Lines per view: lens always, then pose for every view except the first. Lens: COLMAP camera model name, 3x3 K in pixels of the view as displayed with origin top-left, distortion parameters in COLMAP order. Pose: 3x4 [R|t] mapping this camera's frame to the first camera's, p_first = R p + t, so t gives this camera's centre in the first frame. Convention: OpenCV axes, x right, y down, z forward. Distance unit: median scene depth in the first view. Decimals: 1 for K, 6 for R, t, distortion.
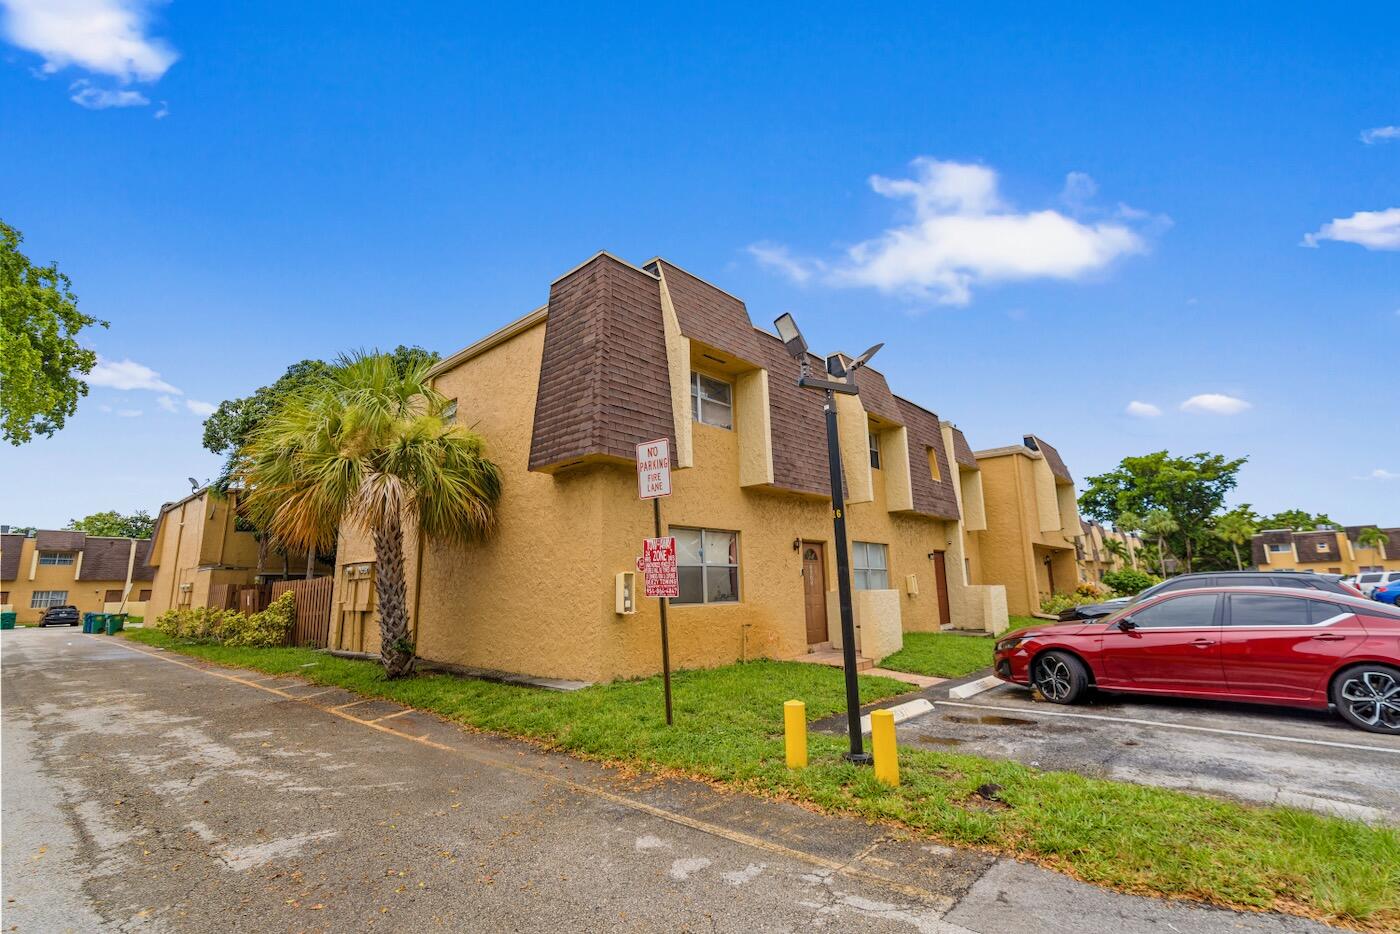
lens RADIAL K [[633.1, 0, 699.1], [0, 633.1, 466.9], [0, 0, 1]] dist [-0.004087, 0.000324]
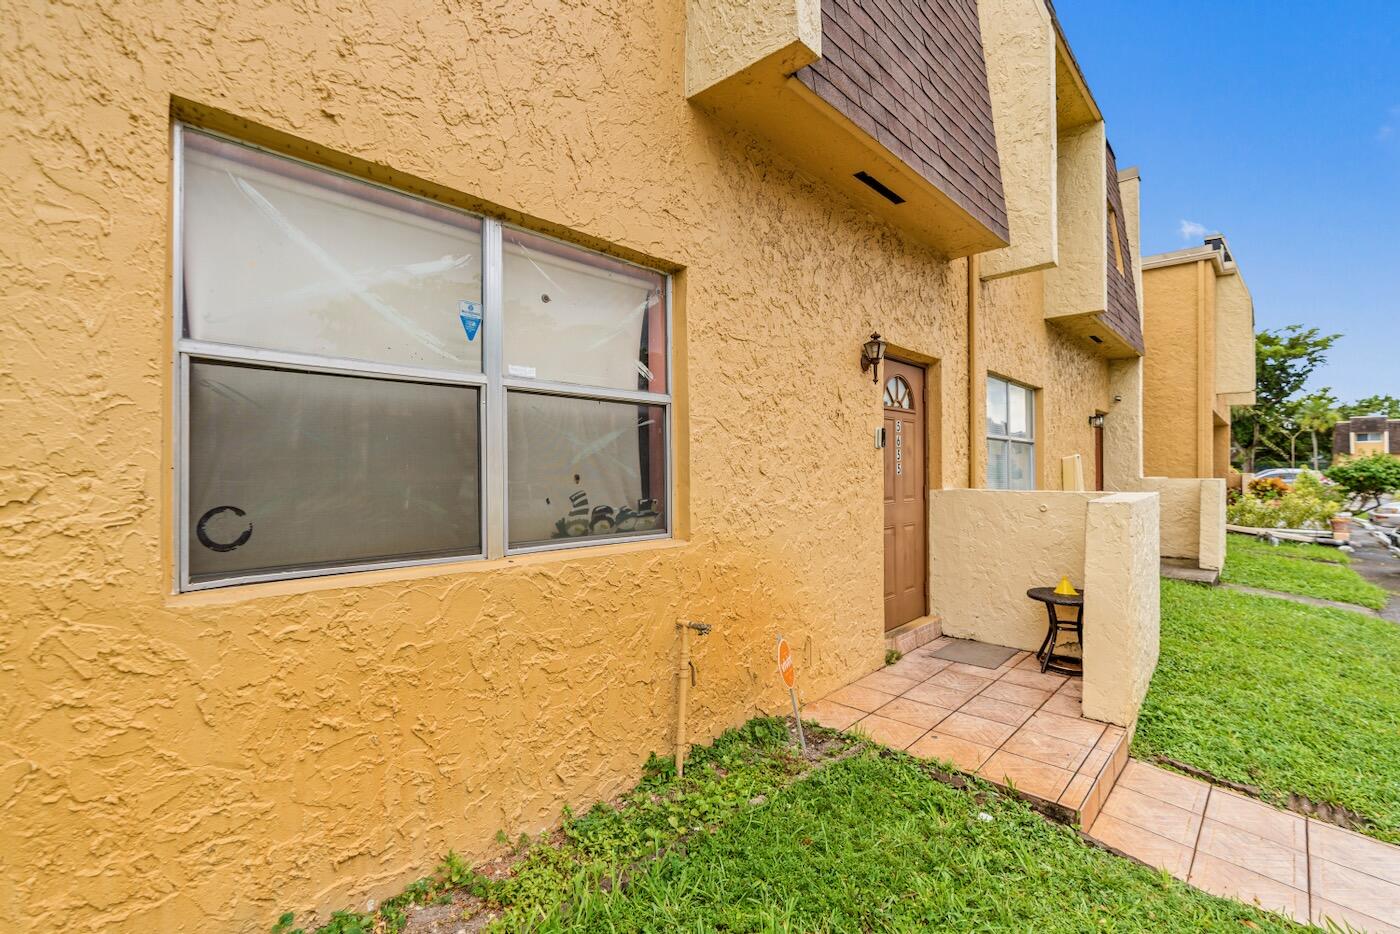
lens RADIAL K [[633.1, 0, 703.5], [0, 633.1, 468.8], [0, 0, 1]] dist [-0.004087, 0.000324]
pose [[0.999784, 0.018256, -0.009963, 0.066407], [-0.016064, 0.982115, 0.187597, 0.113677], [0.013209, -0.187396, 0.982196, 0.622684]]
